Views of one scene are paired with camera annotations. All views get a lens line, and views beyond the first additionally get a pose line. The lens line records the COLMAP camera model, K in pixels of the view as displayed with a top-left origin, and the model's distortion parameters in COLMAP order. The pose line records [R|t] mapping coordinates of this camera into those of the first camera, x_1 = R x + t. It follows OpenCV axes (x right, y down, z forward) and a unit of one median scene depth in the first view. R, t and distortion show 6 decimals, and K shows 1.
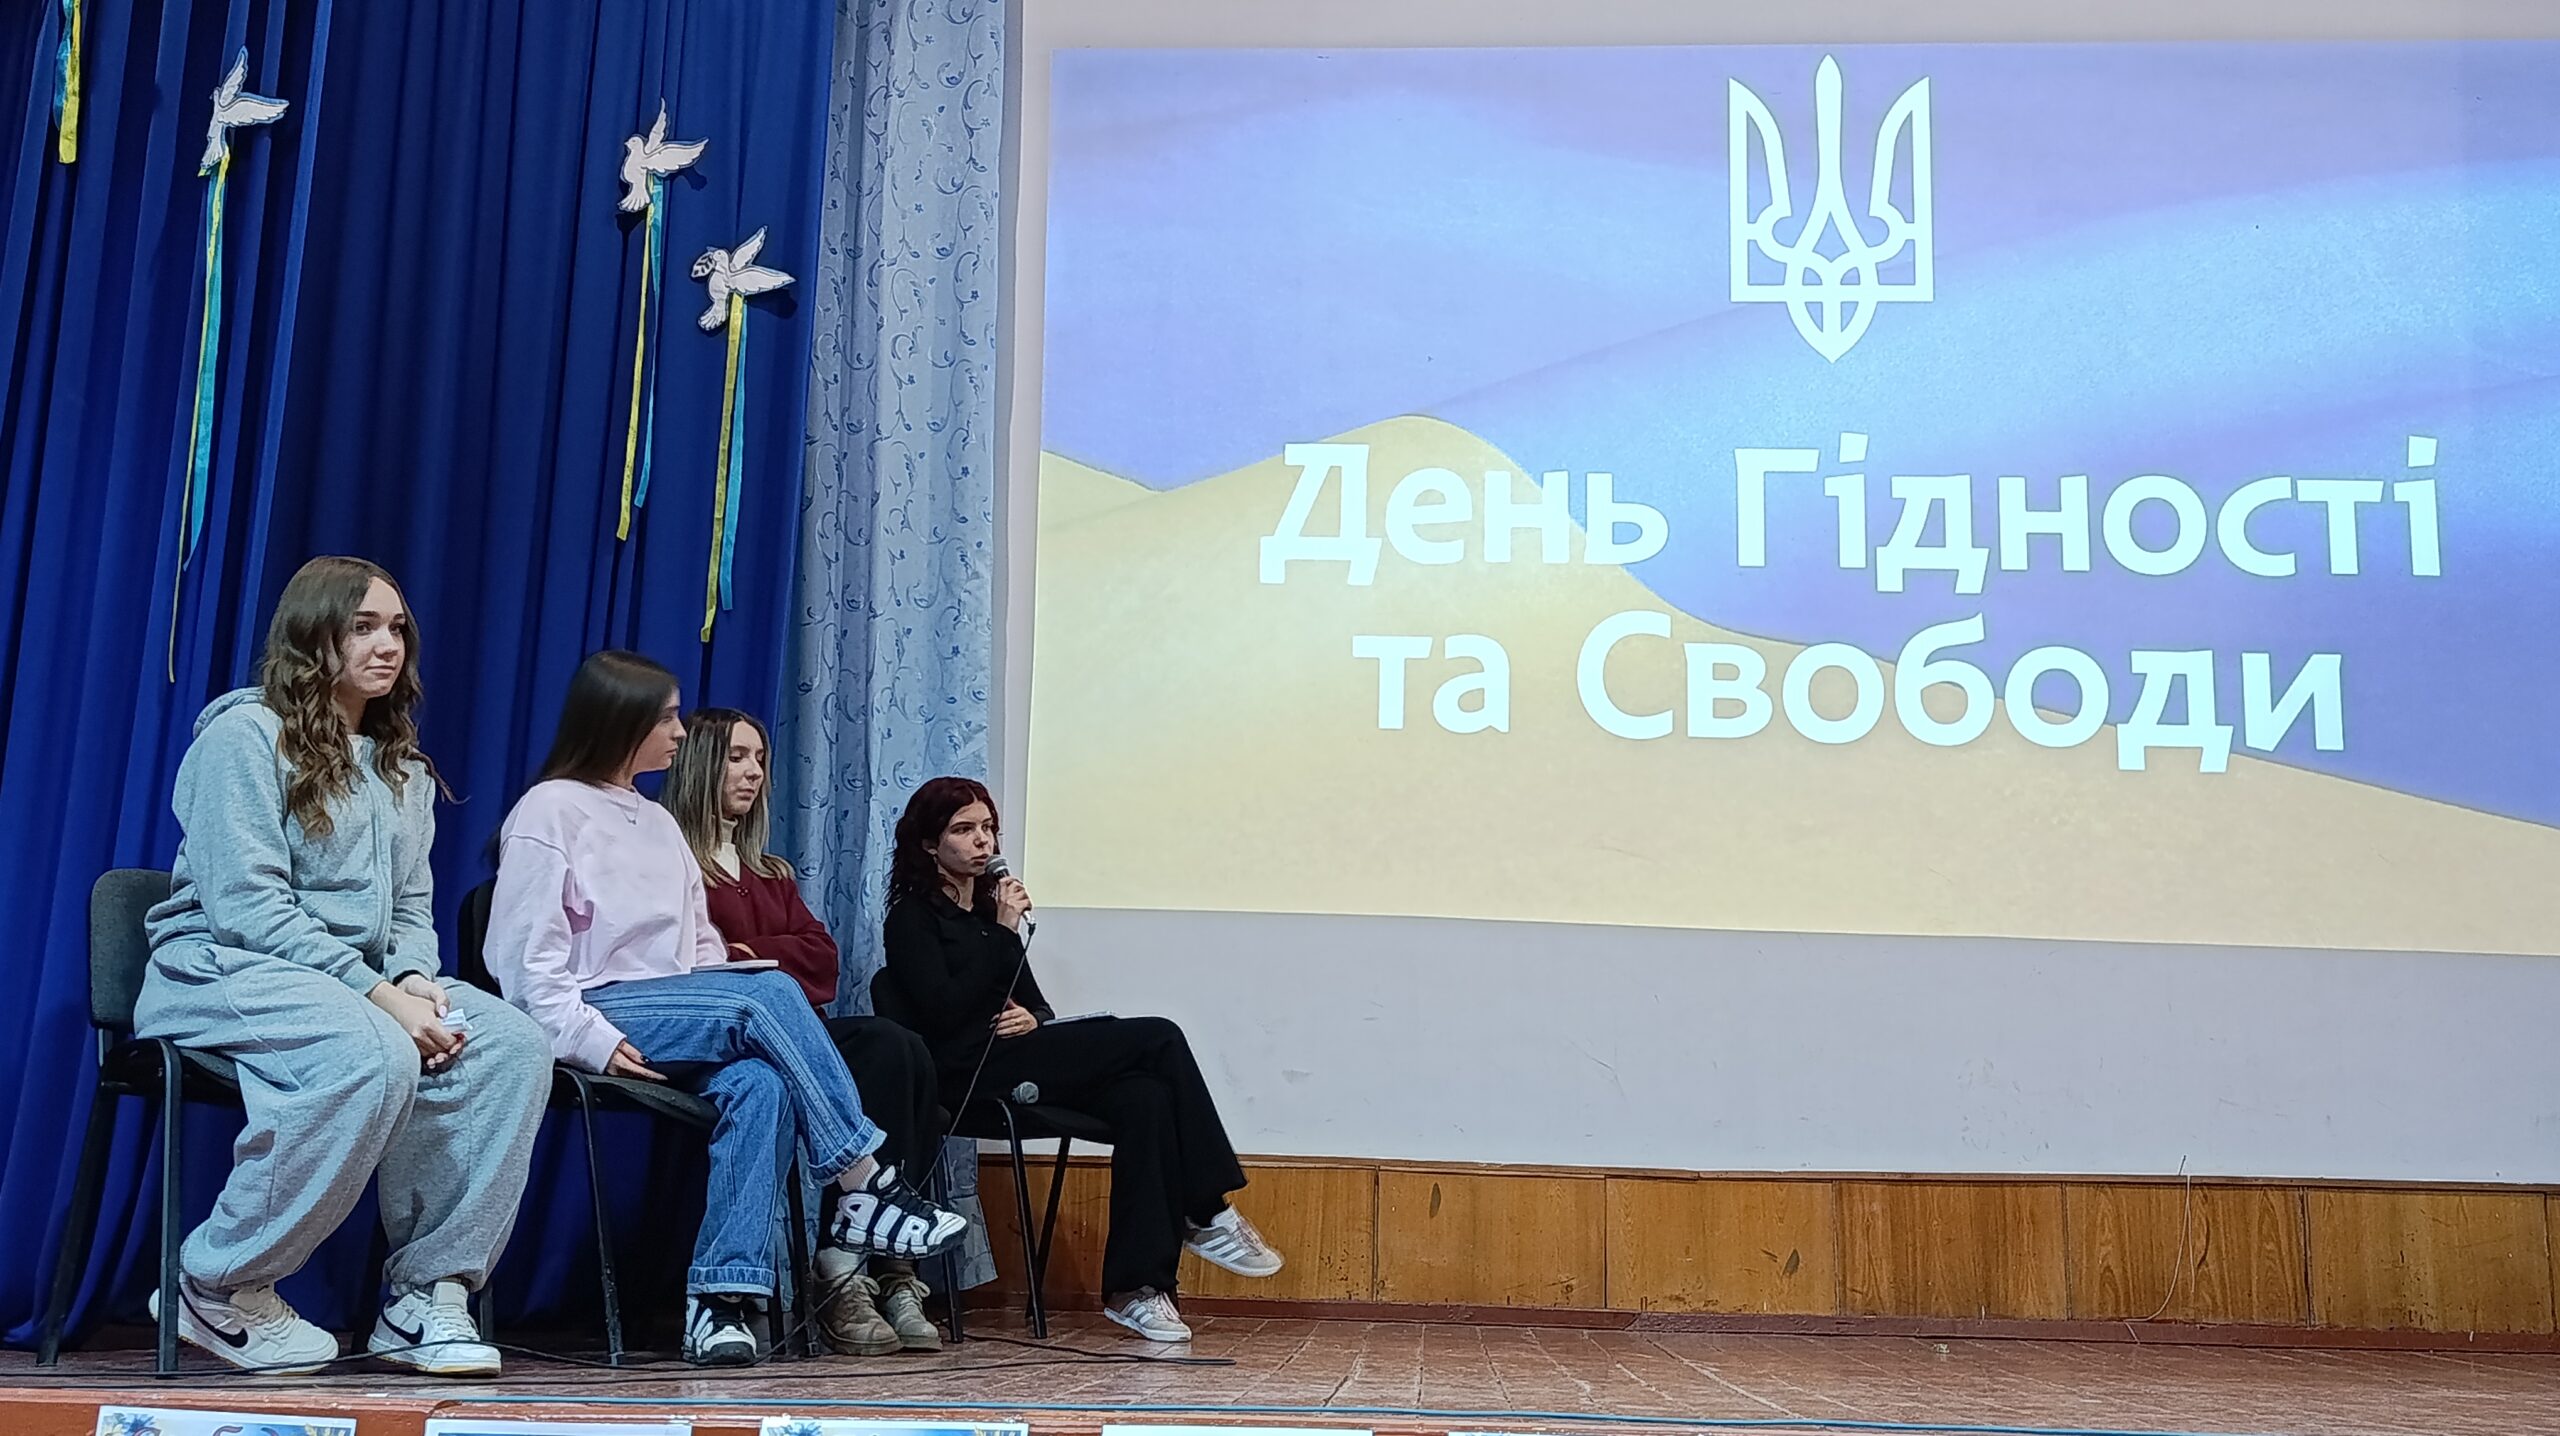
lens RADIAL K [[2560.2, 0, 1262.3], [0, 2560.2, 711.3], [0, 0, 1]] dist [0.138235, -0.352488]
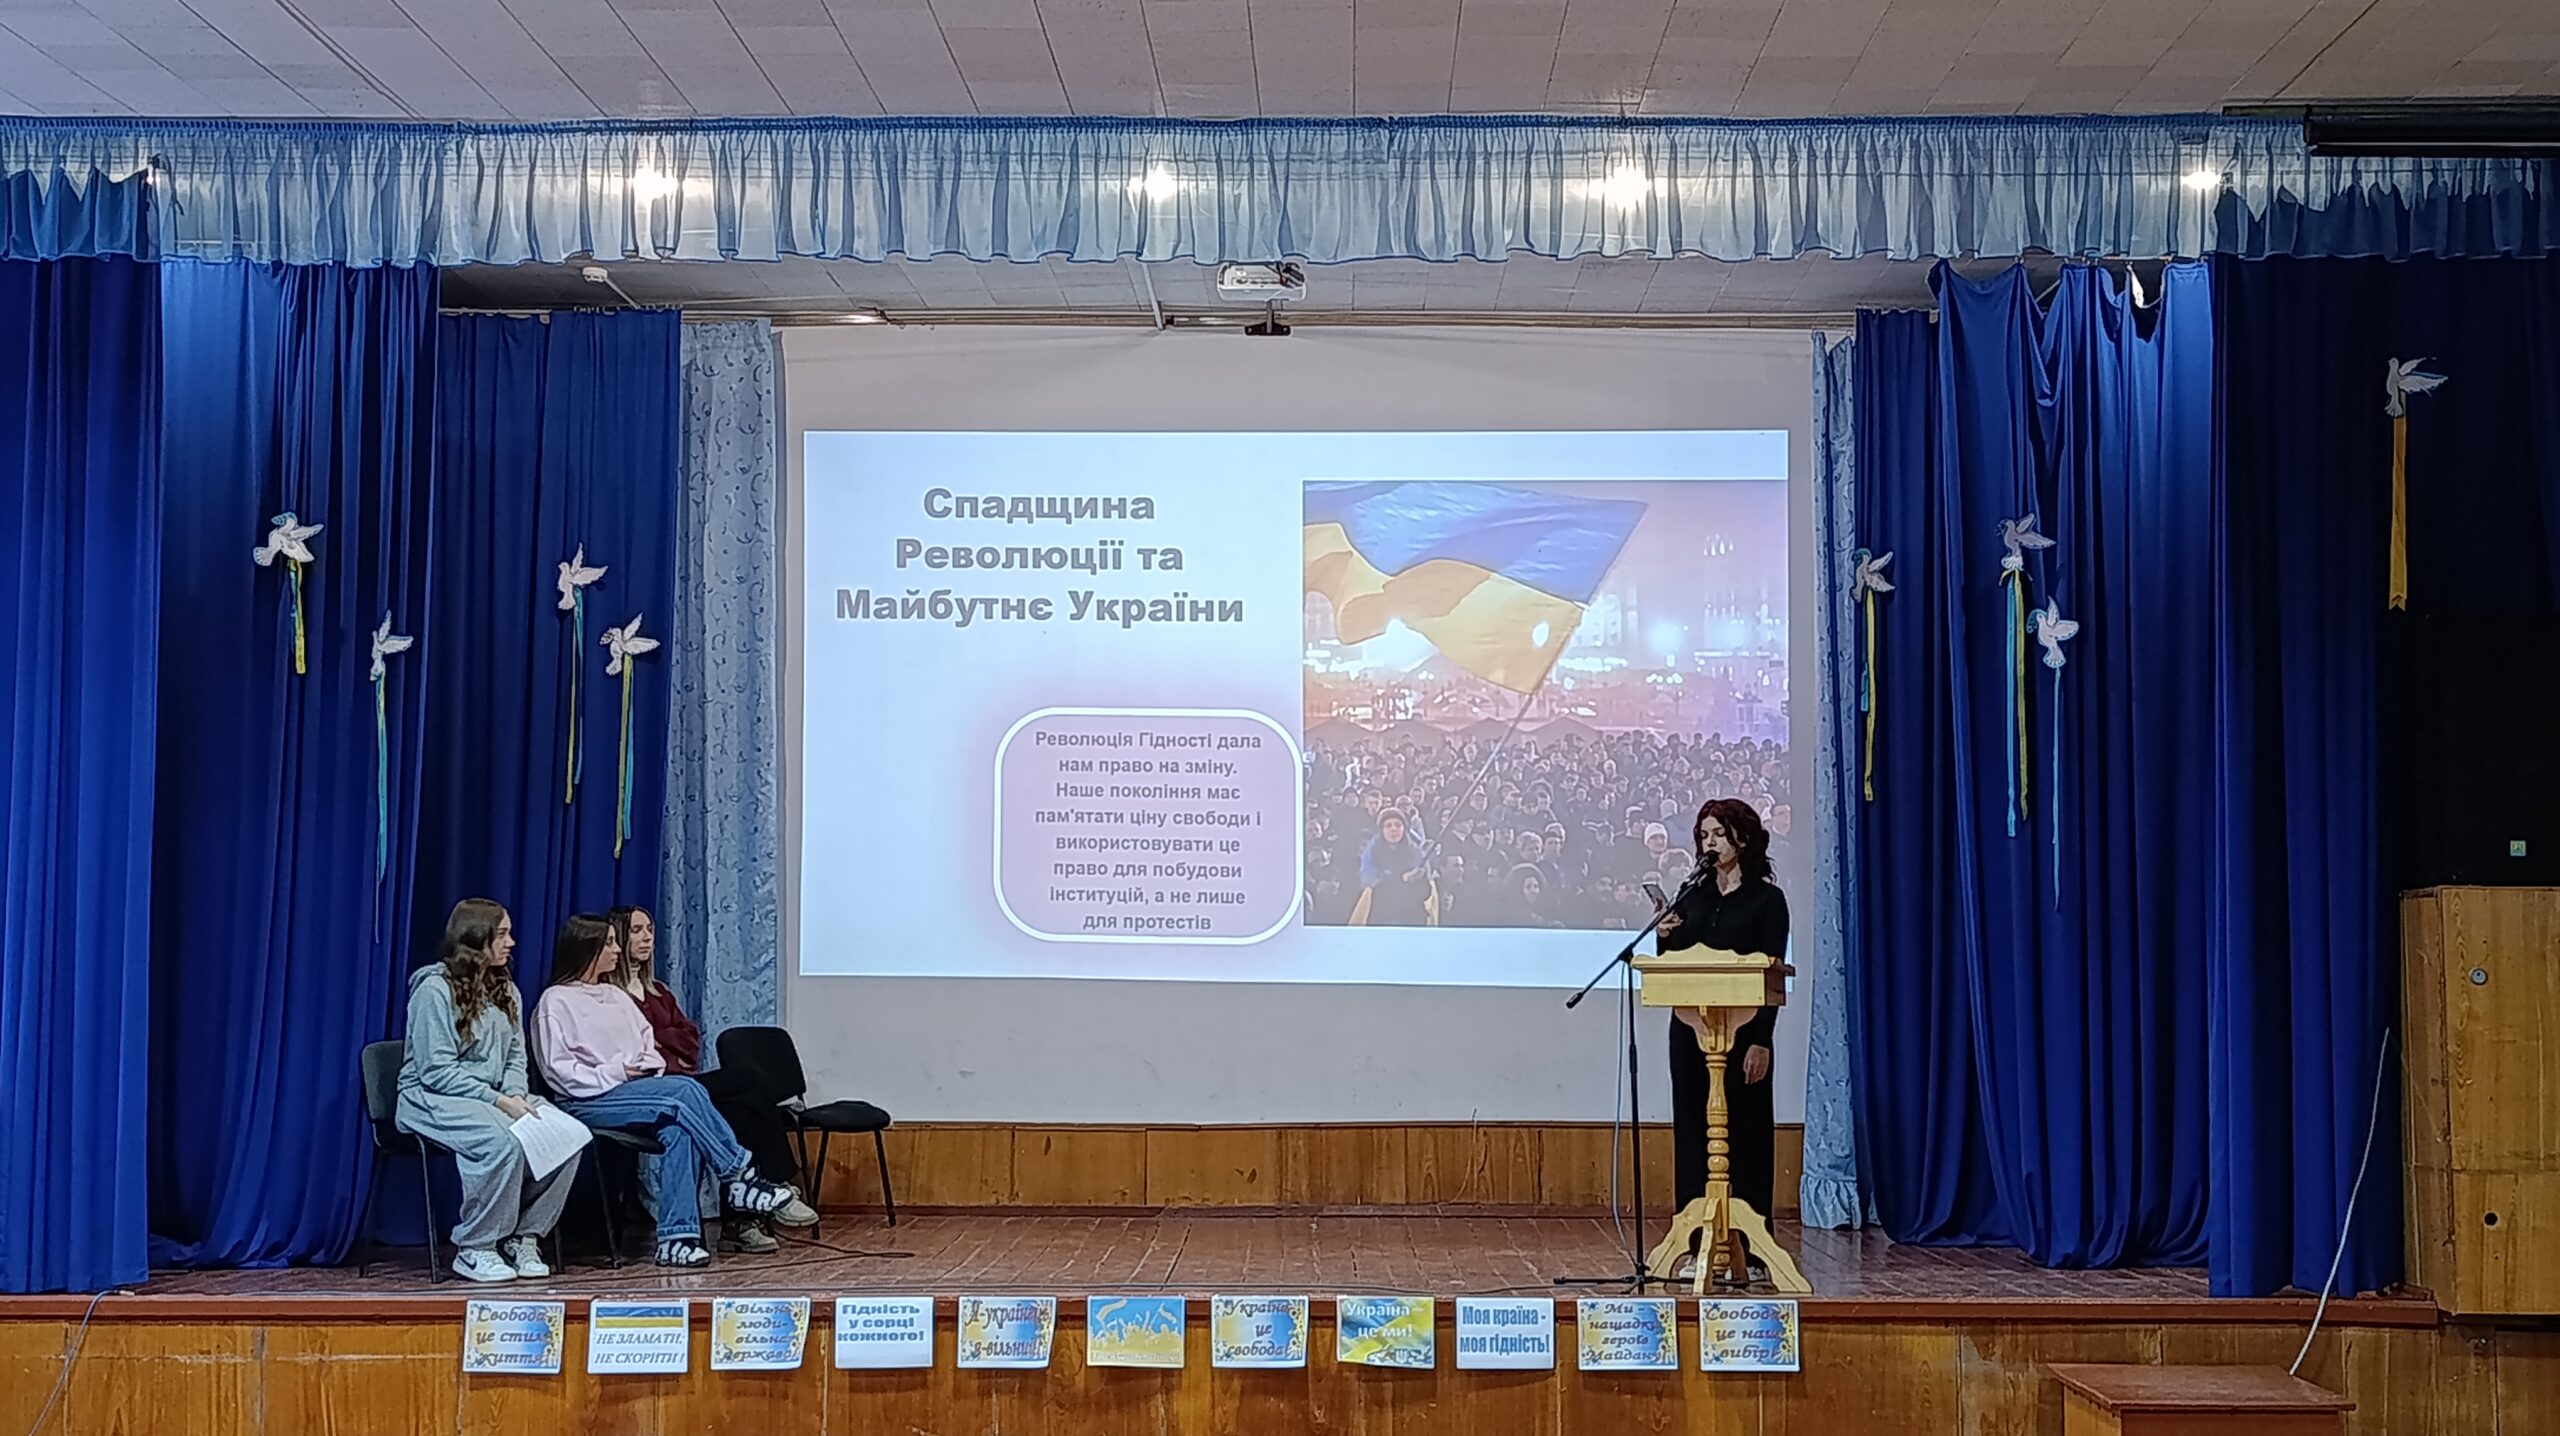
lens RADIAL K [[3234.1, 0, 1247.6], [0, 3234.1, 685.6], [0, 0, 1]] dist [0.168796, -0.491470]
pose [[0.998757, -0.018040, 0.046472, 0.112550], [0.013007, 0.994237, 0.106410, -0.367708], [-0.048124, -0.105674, 0.993236, -1.201920]]
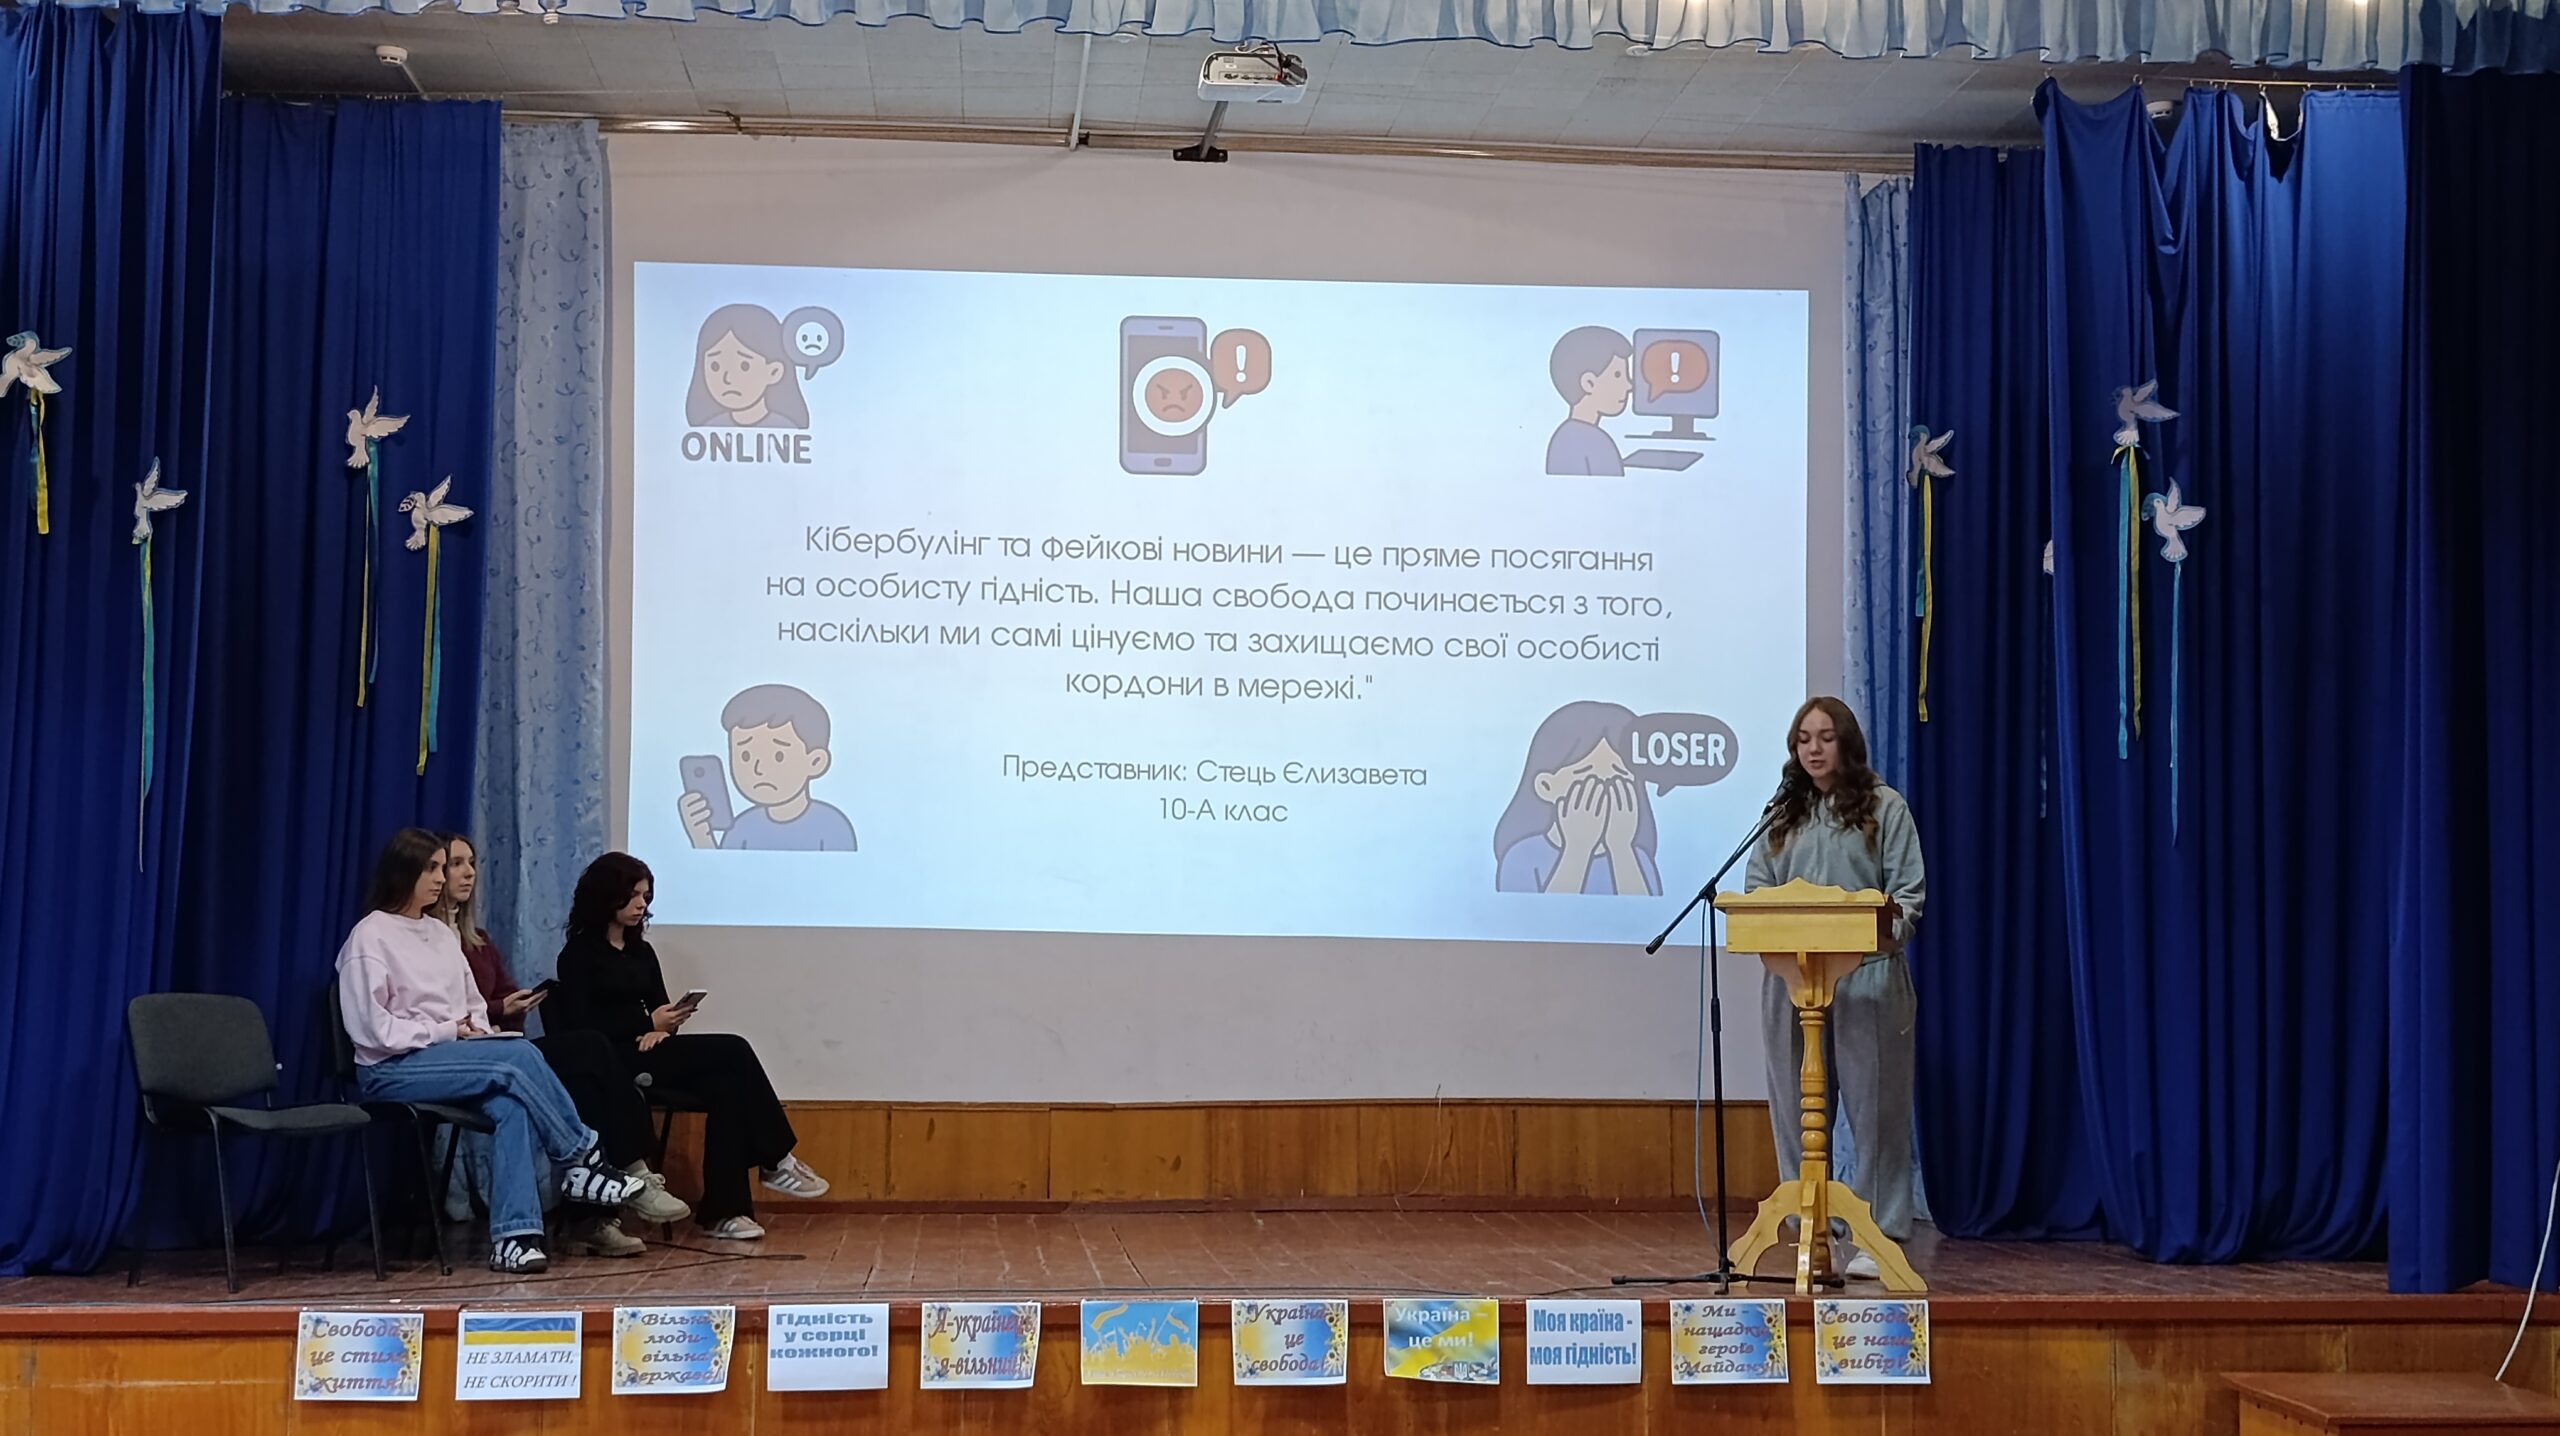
lens RADIAL K [[3622.7, 0, 1298.9], [0, 3622.7, 712.5], [0, 0, 1]] dist [0.169451, -0.497514]
pose [[0.987601, -0.007506, 0.156802, -0.048946], [-0.012376, 0.992024, 0.125439, -0.315557], [-0.156493, -0.125824, 0.979632, -1.047443]]
